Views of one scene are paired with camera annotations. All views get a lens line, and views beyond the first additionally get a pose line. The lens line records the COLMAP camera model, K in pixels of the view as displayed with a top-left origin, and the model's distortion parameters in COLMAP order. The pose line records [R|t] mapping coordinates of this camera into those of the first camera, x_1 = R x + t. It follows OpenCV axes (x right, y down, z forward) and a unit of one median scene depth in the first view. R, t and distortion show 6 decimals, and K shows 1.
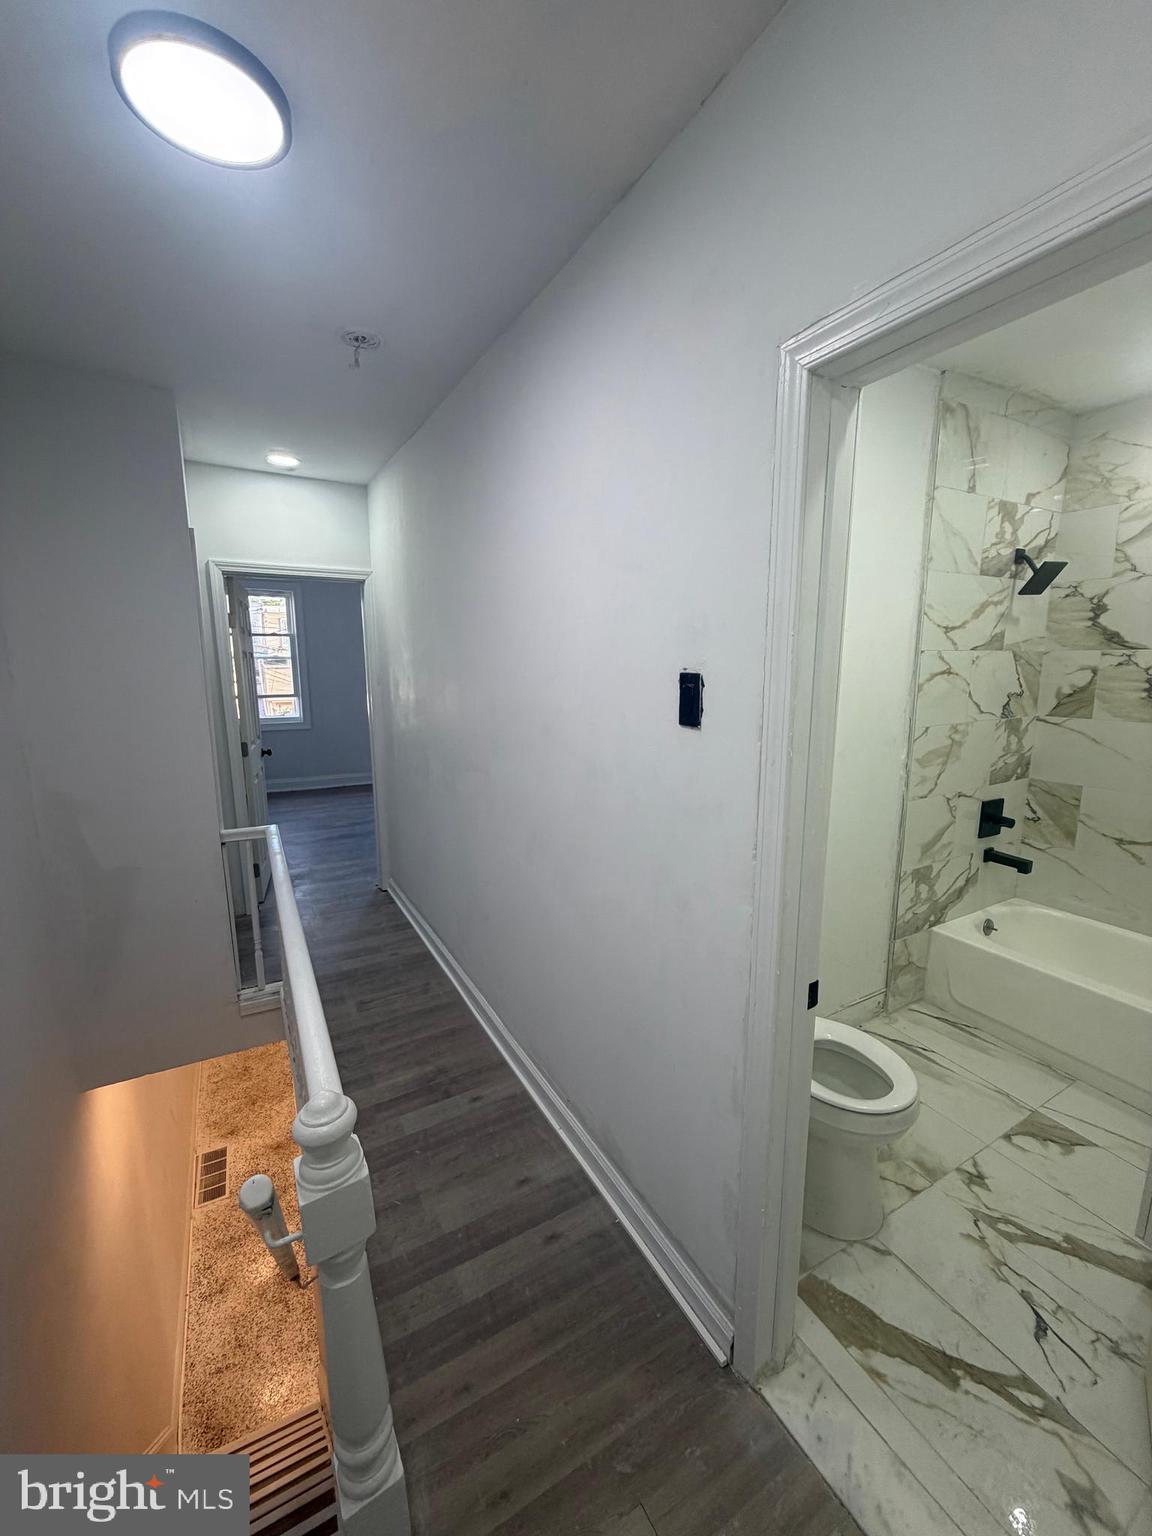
lens RADIAL K [[612.6, 0, 576.0], [0, 612.6, 762.6], [0, 0, 1]] dist [0.001333, 0.000357]
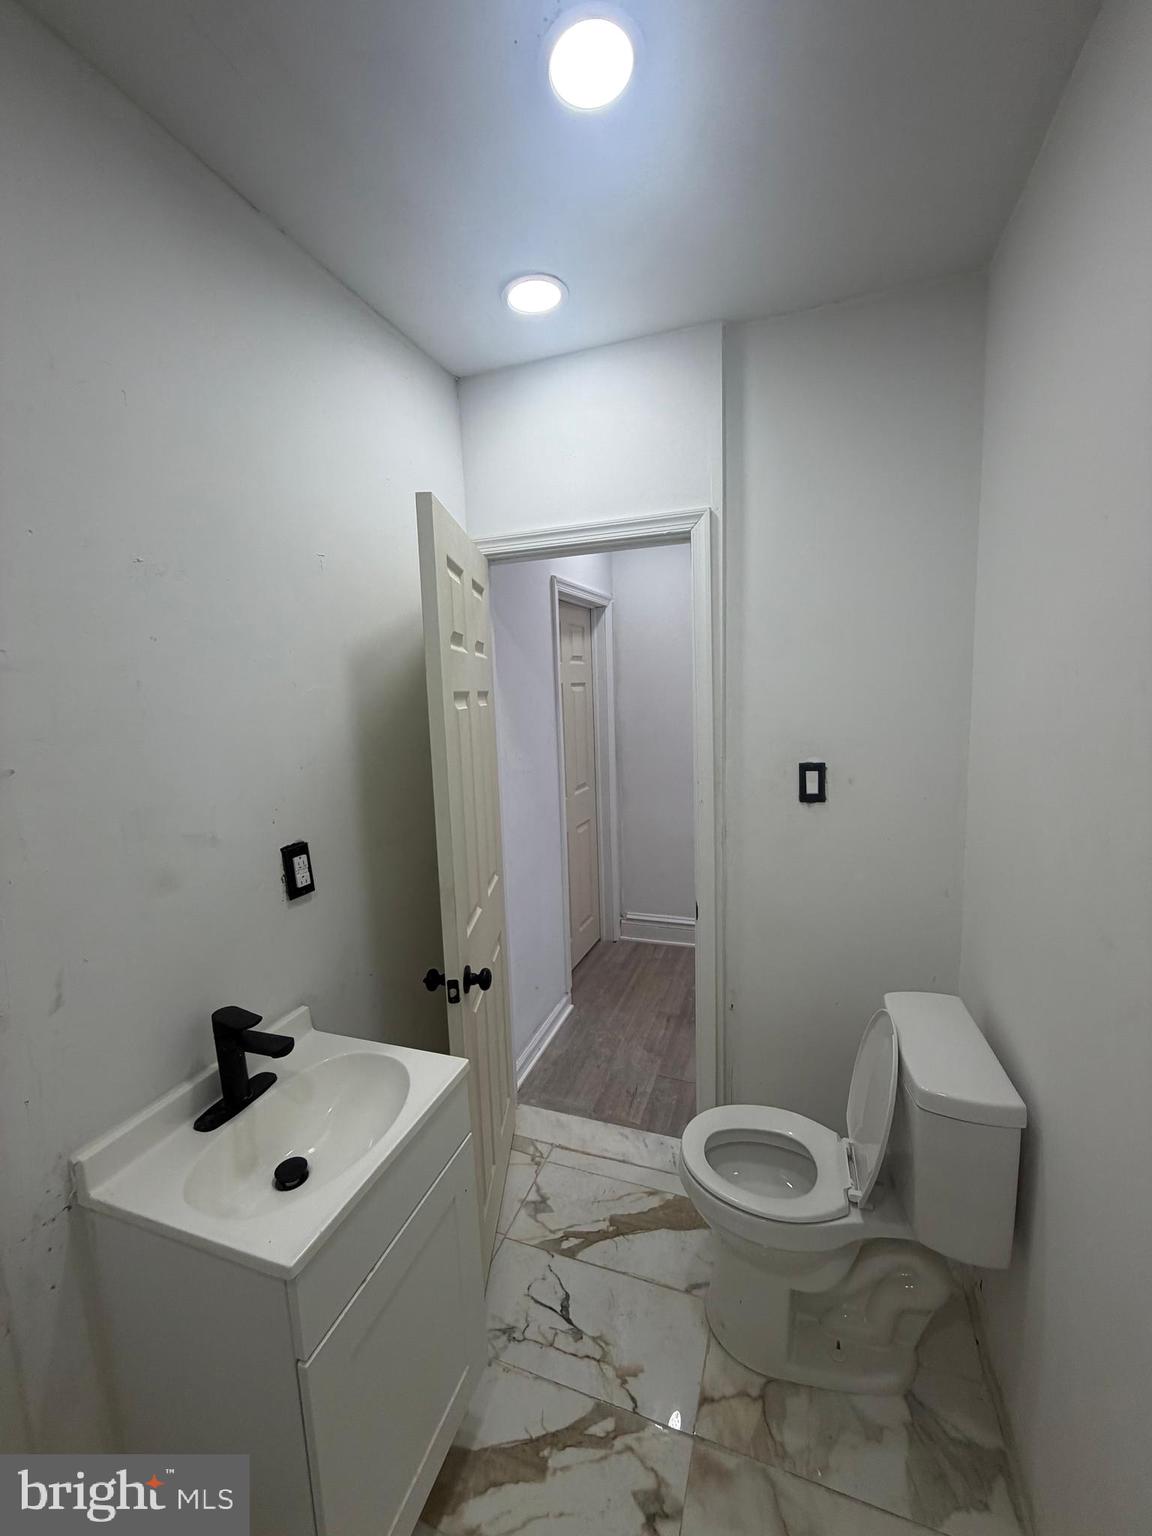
lens RADIAL K [[612.6, 0, 576.0], [0, 612.6, 762.6], [0, 0, 1]] dist [0.001333, 0.000357]
pose [[-0.764316, 0.109297, -0.635512, 1.200889], [-0.071326, 0.965155, 0.251772, -0.262419], [0.640885, 0.237762, -0.729887, 1.426274]]
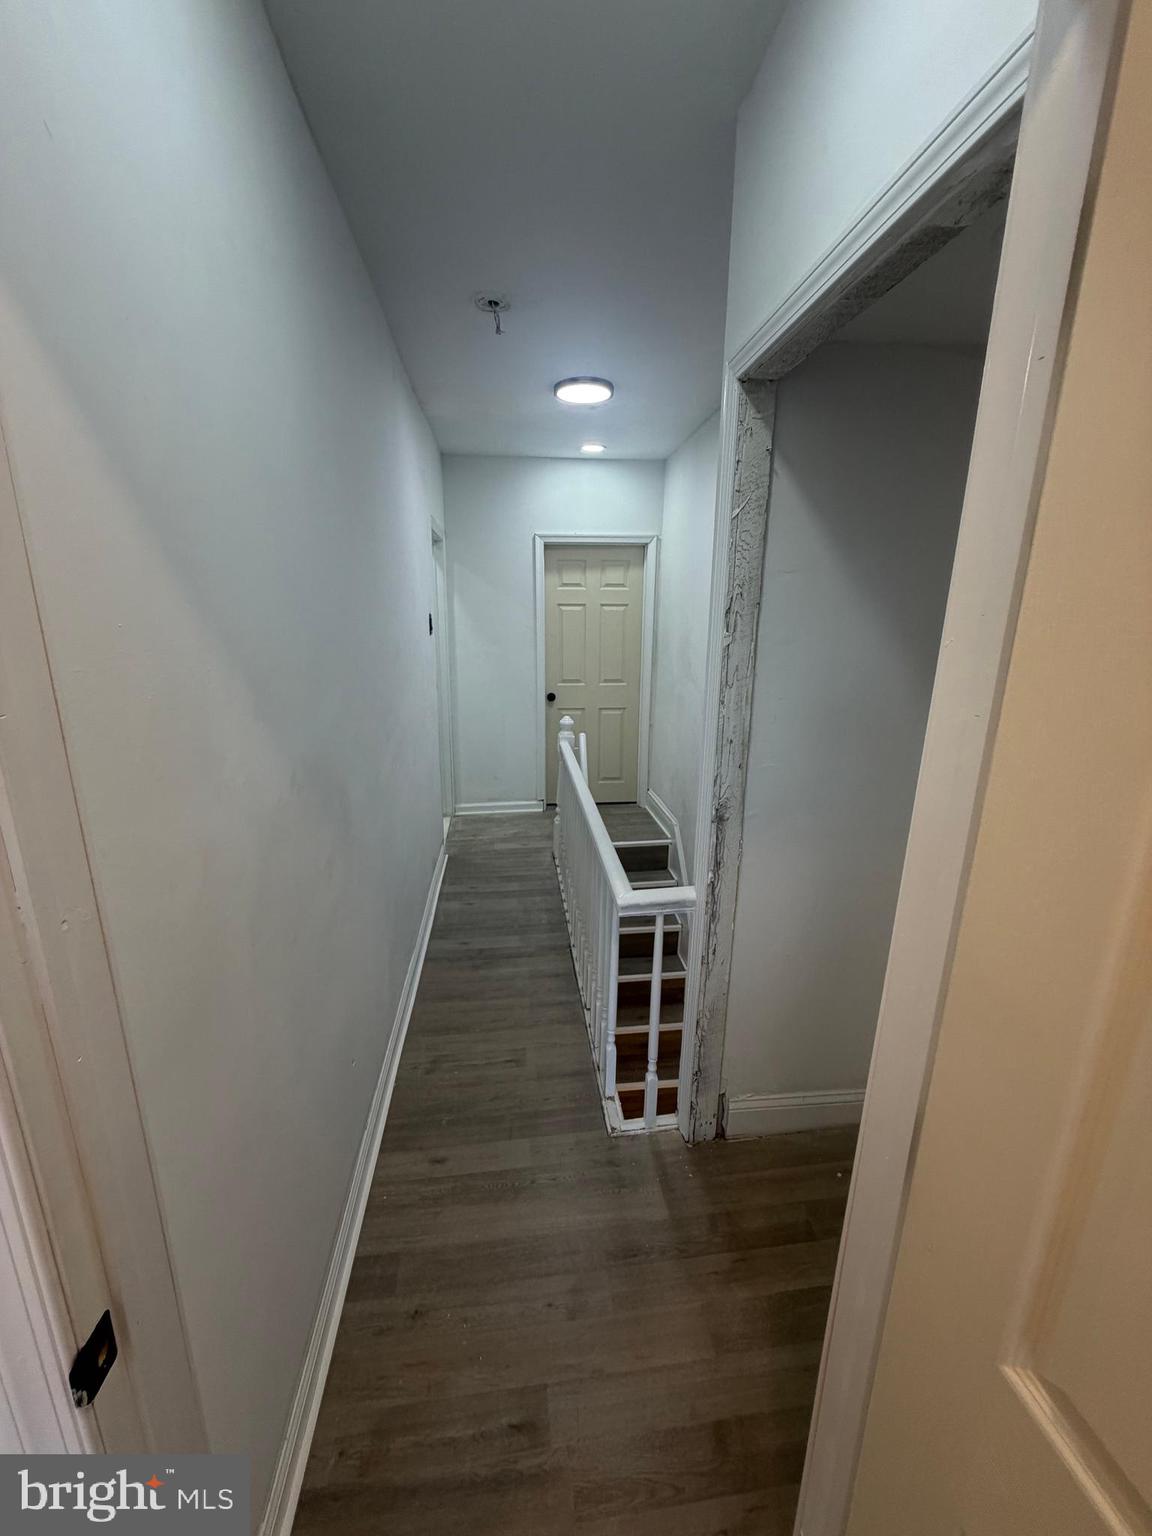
lens RADIAL K [[612.6, 0, 576.0], [0, 612.6, 762.6], [0, 0, 1]] dist [0.001333, 0.000357]
pose [[-0.918815, -0.103708, 0.380819, -1.180355], [0.057104, 0.919779, 0.388260, -0.440495], [-0.390535, 0.378485, -0.839185, 2.593218]]
